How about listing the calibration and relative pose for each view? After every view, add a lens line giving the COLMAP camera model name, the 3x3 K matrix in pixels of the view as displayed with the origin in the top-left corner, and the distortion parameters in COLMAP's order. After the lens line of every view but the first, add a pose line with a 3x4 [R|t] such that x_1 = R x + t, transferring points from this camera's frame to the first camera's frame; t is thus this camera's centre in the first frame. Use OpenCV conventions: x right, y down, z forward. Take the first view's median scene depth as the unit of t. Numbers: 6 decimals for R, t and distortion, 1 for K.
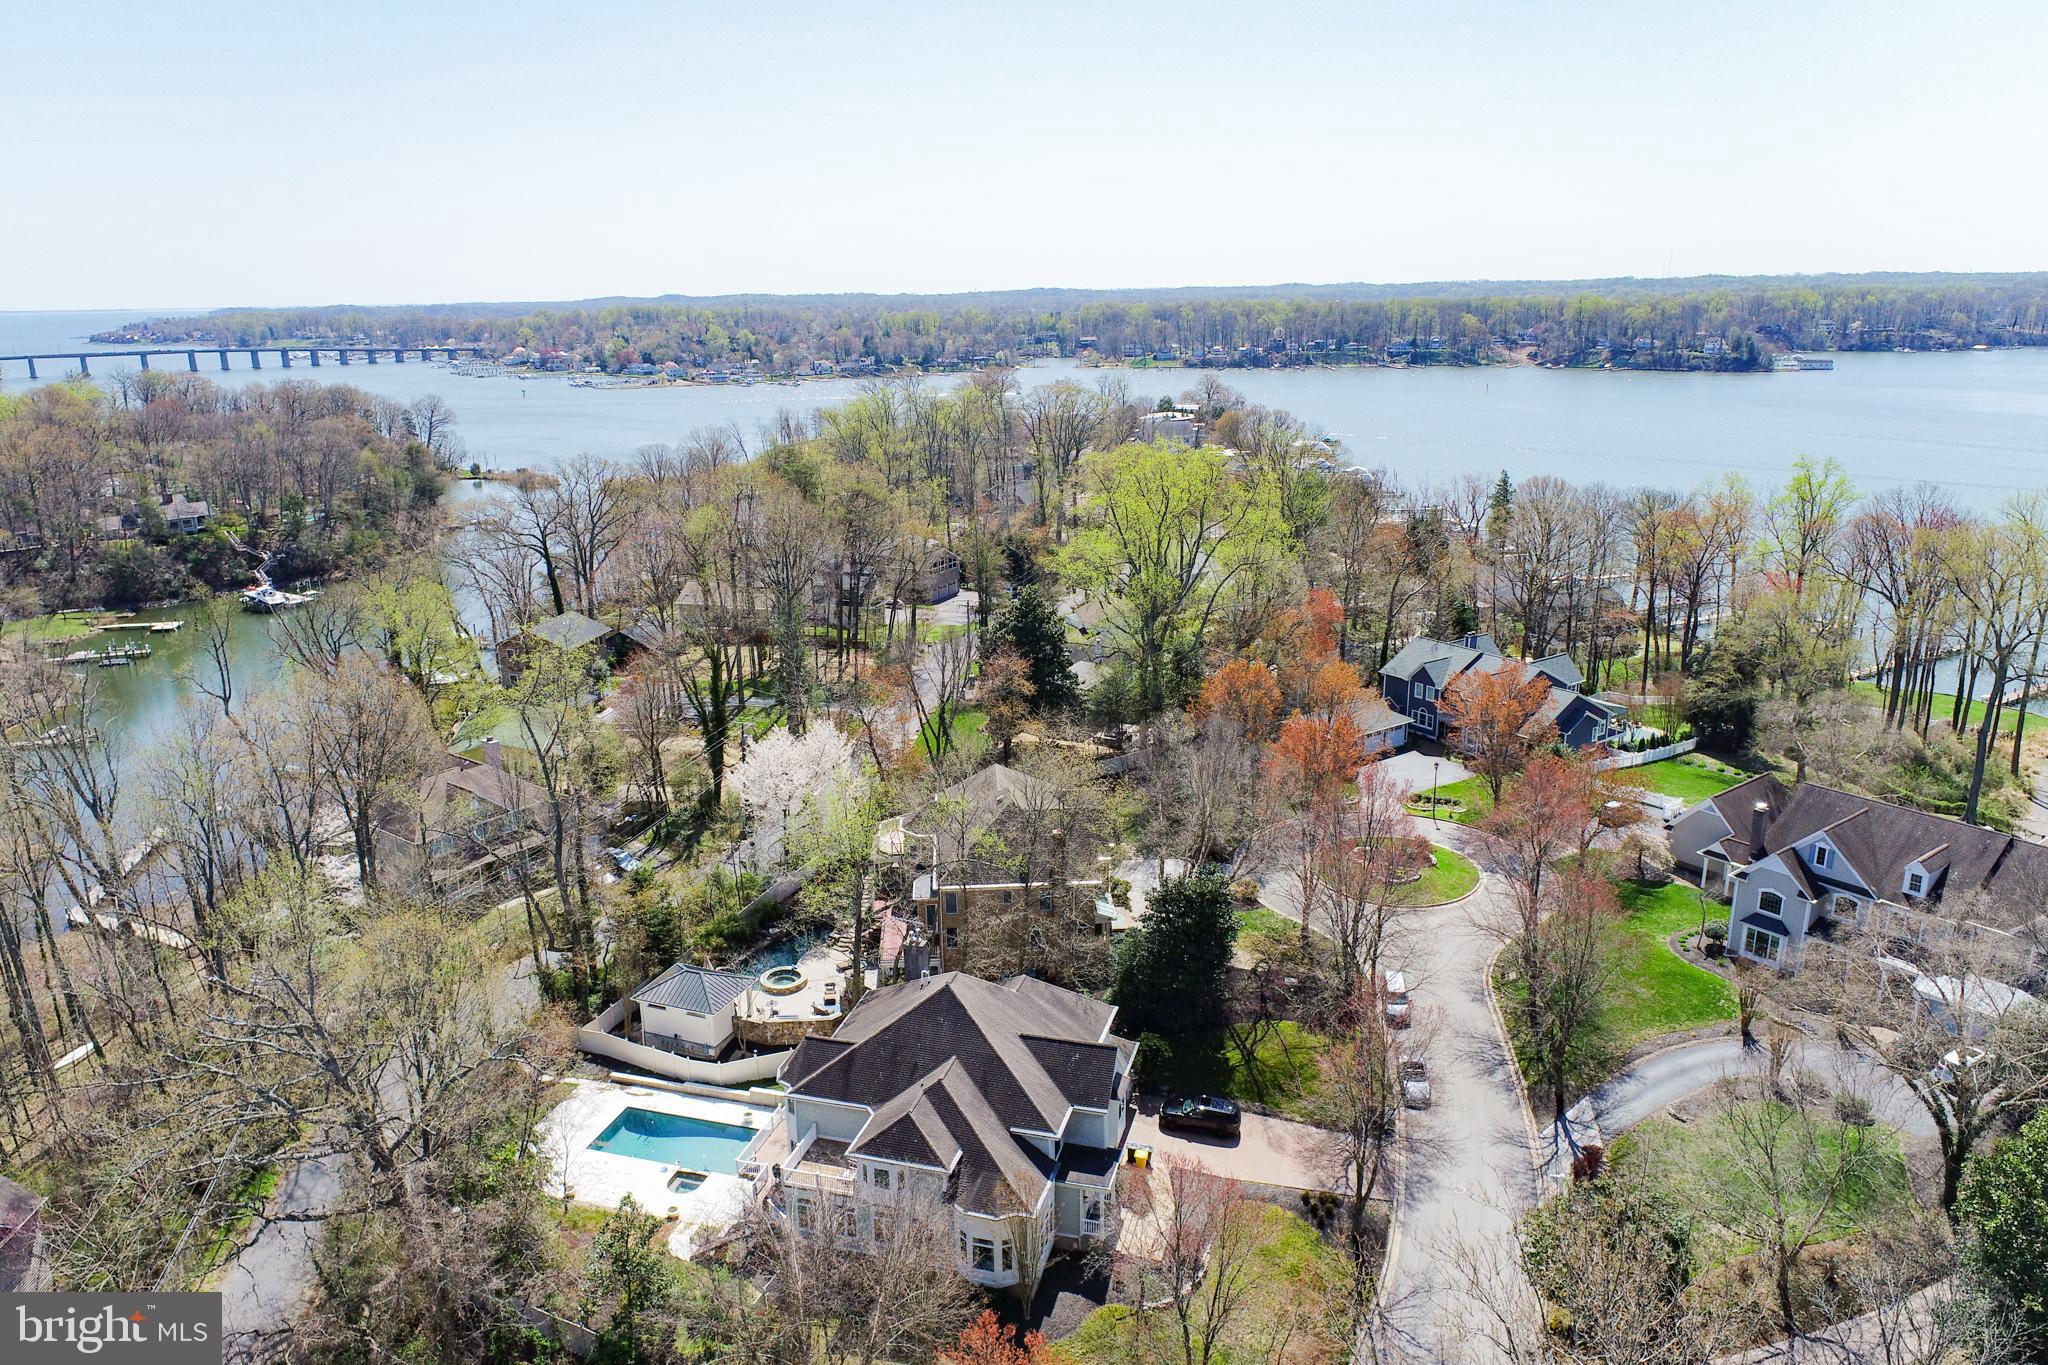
lens RADIAL K [[1396.6, 0, 1023.4], [0, 1396.6, 646.3], [0, 0, 1]] dist [-0.006879, -0.000851]
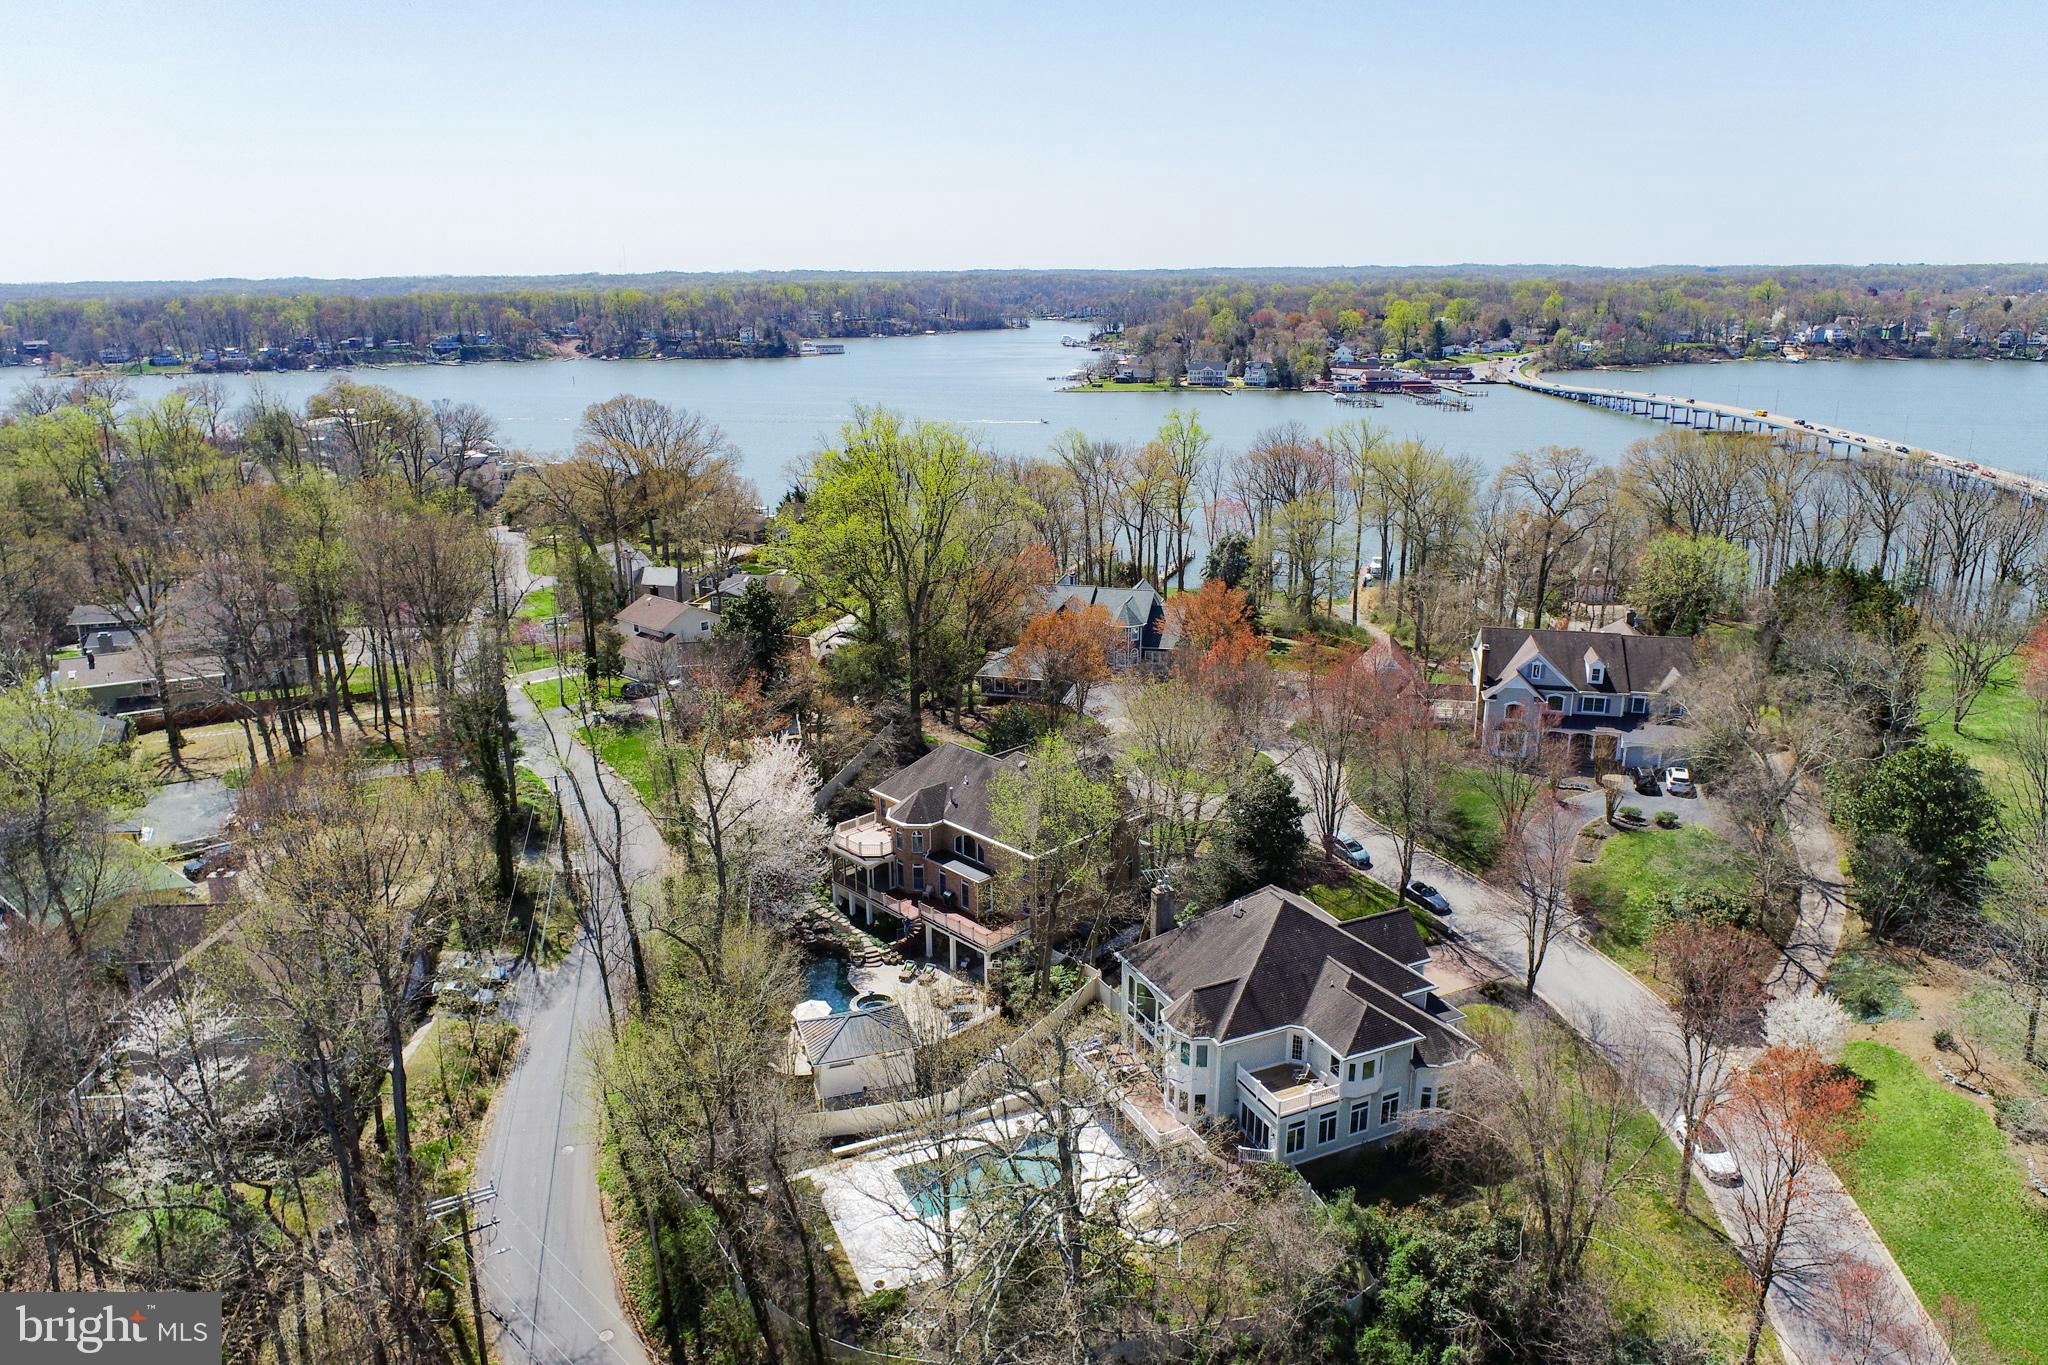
lens RADIAL K [[1396.6, 0, 1023.4], [0, 1396.6, 646.3], [0, 0, 1]] dist [-0.006879, -0.000851]
pose [[0.763410, -0.158095, 0.626268, -0.223338], [0.156117, 0.985999, 0.058602, -0.013387], [-0.626764, 0.053034, 0.777402, 0.069334]]
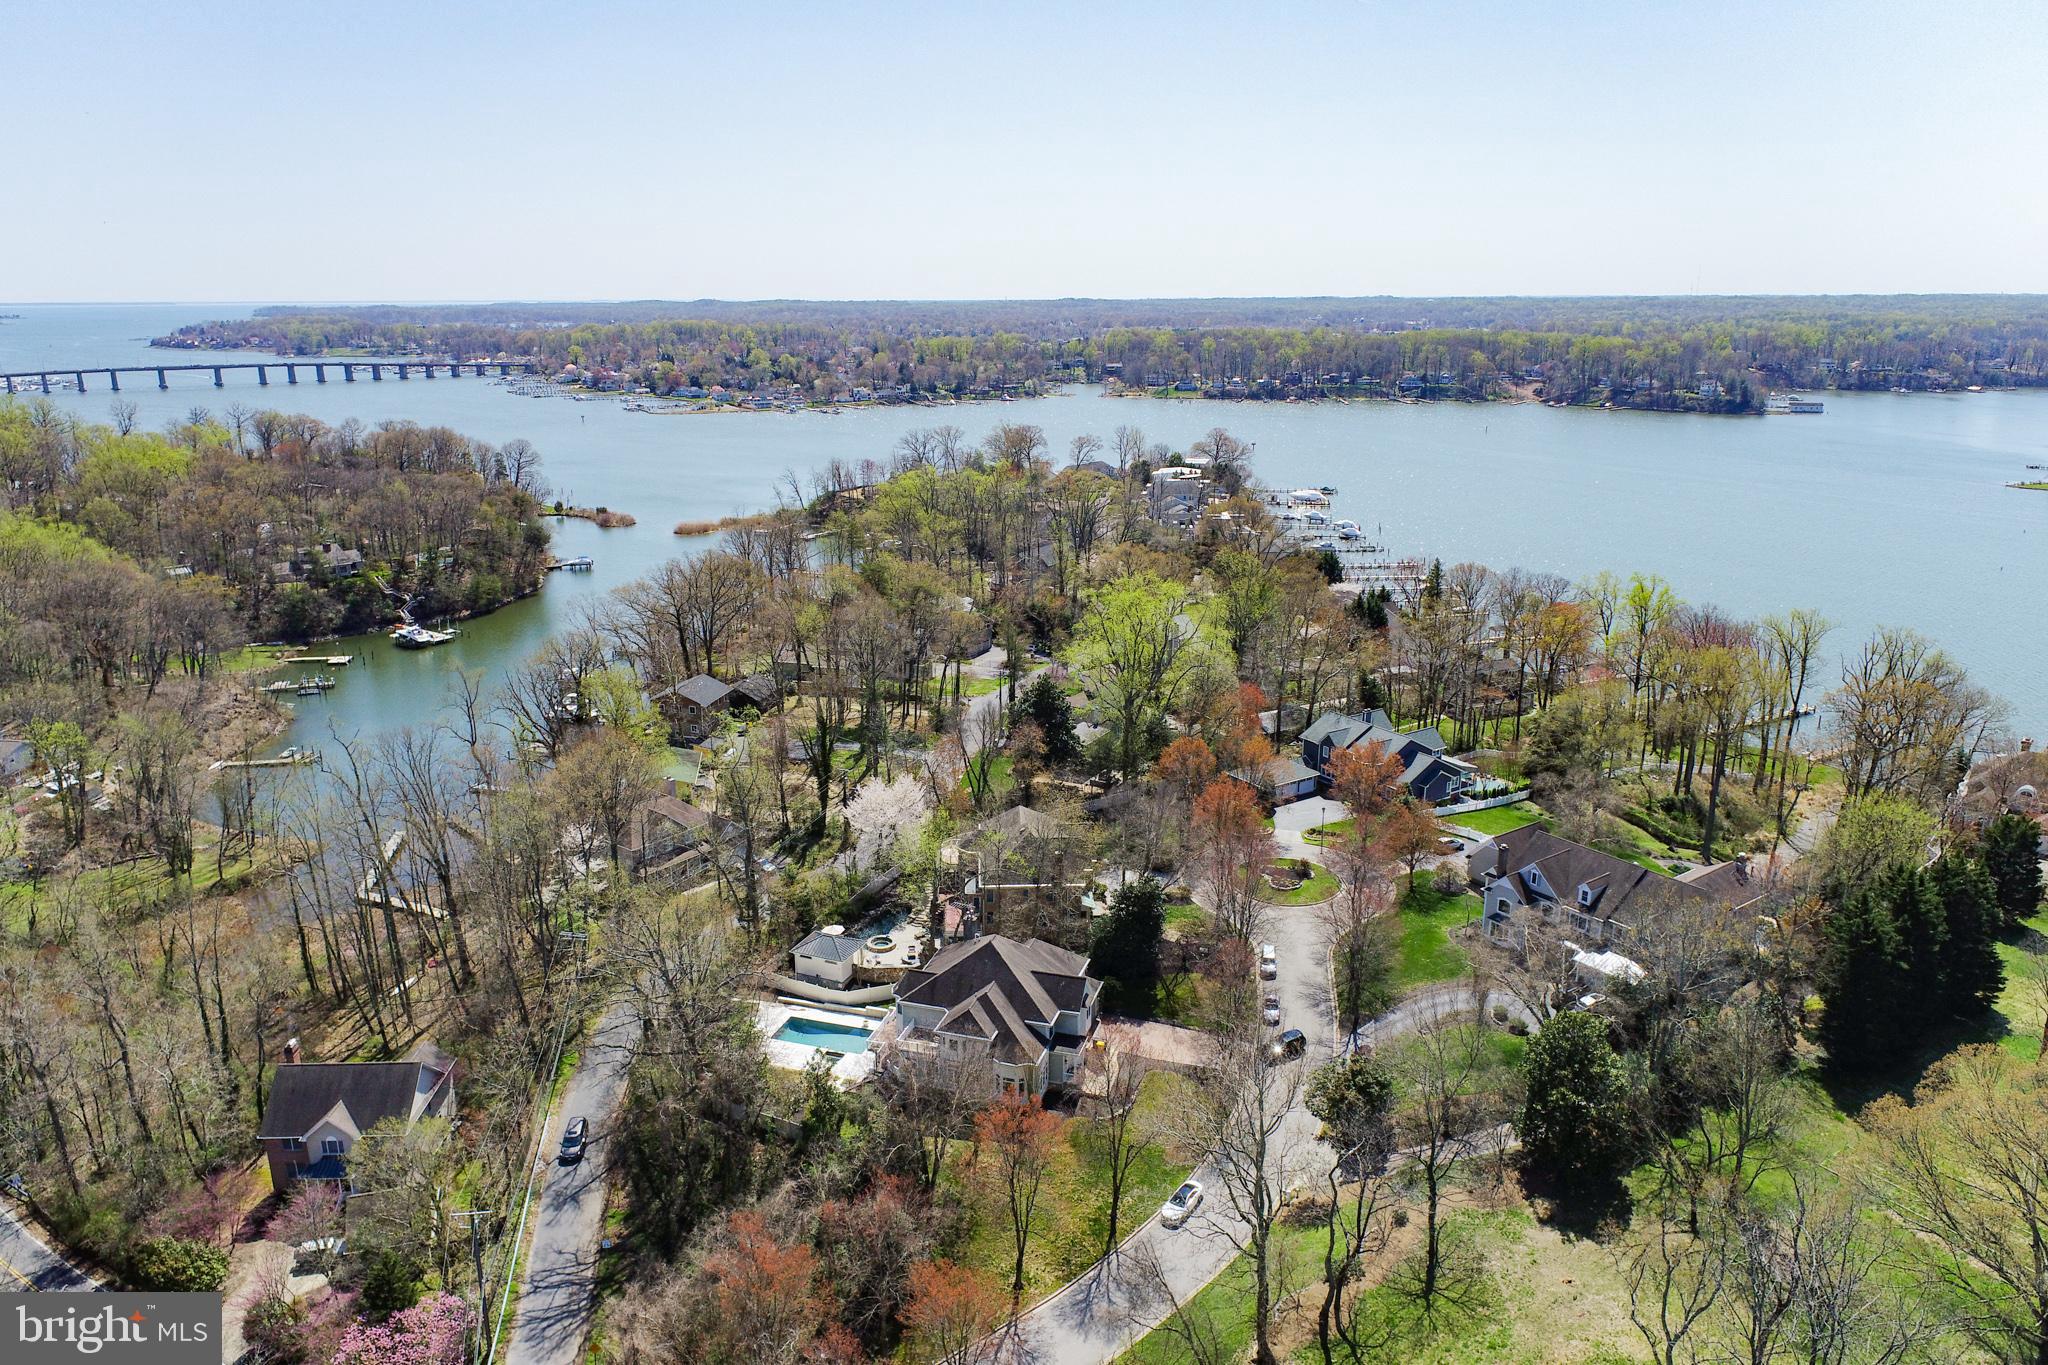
lens RADIAL K [[1396.6, 0, 1023.4], [0, 1396.6, 646.3], [0, 0, 1]] dist [-0.006879, -0.000851]
pose [[0.999692, 0.017908, -0.017182, 0.002715], [-0.017949, 0.999837, -0.002194, -0.031835], [0.017140, 0.002501, 0.999850, -0.192212]]
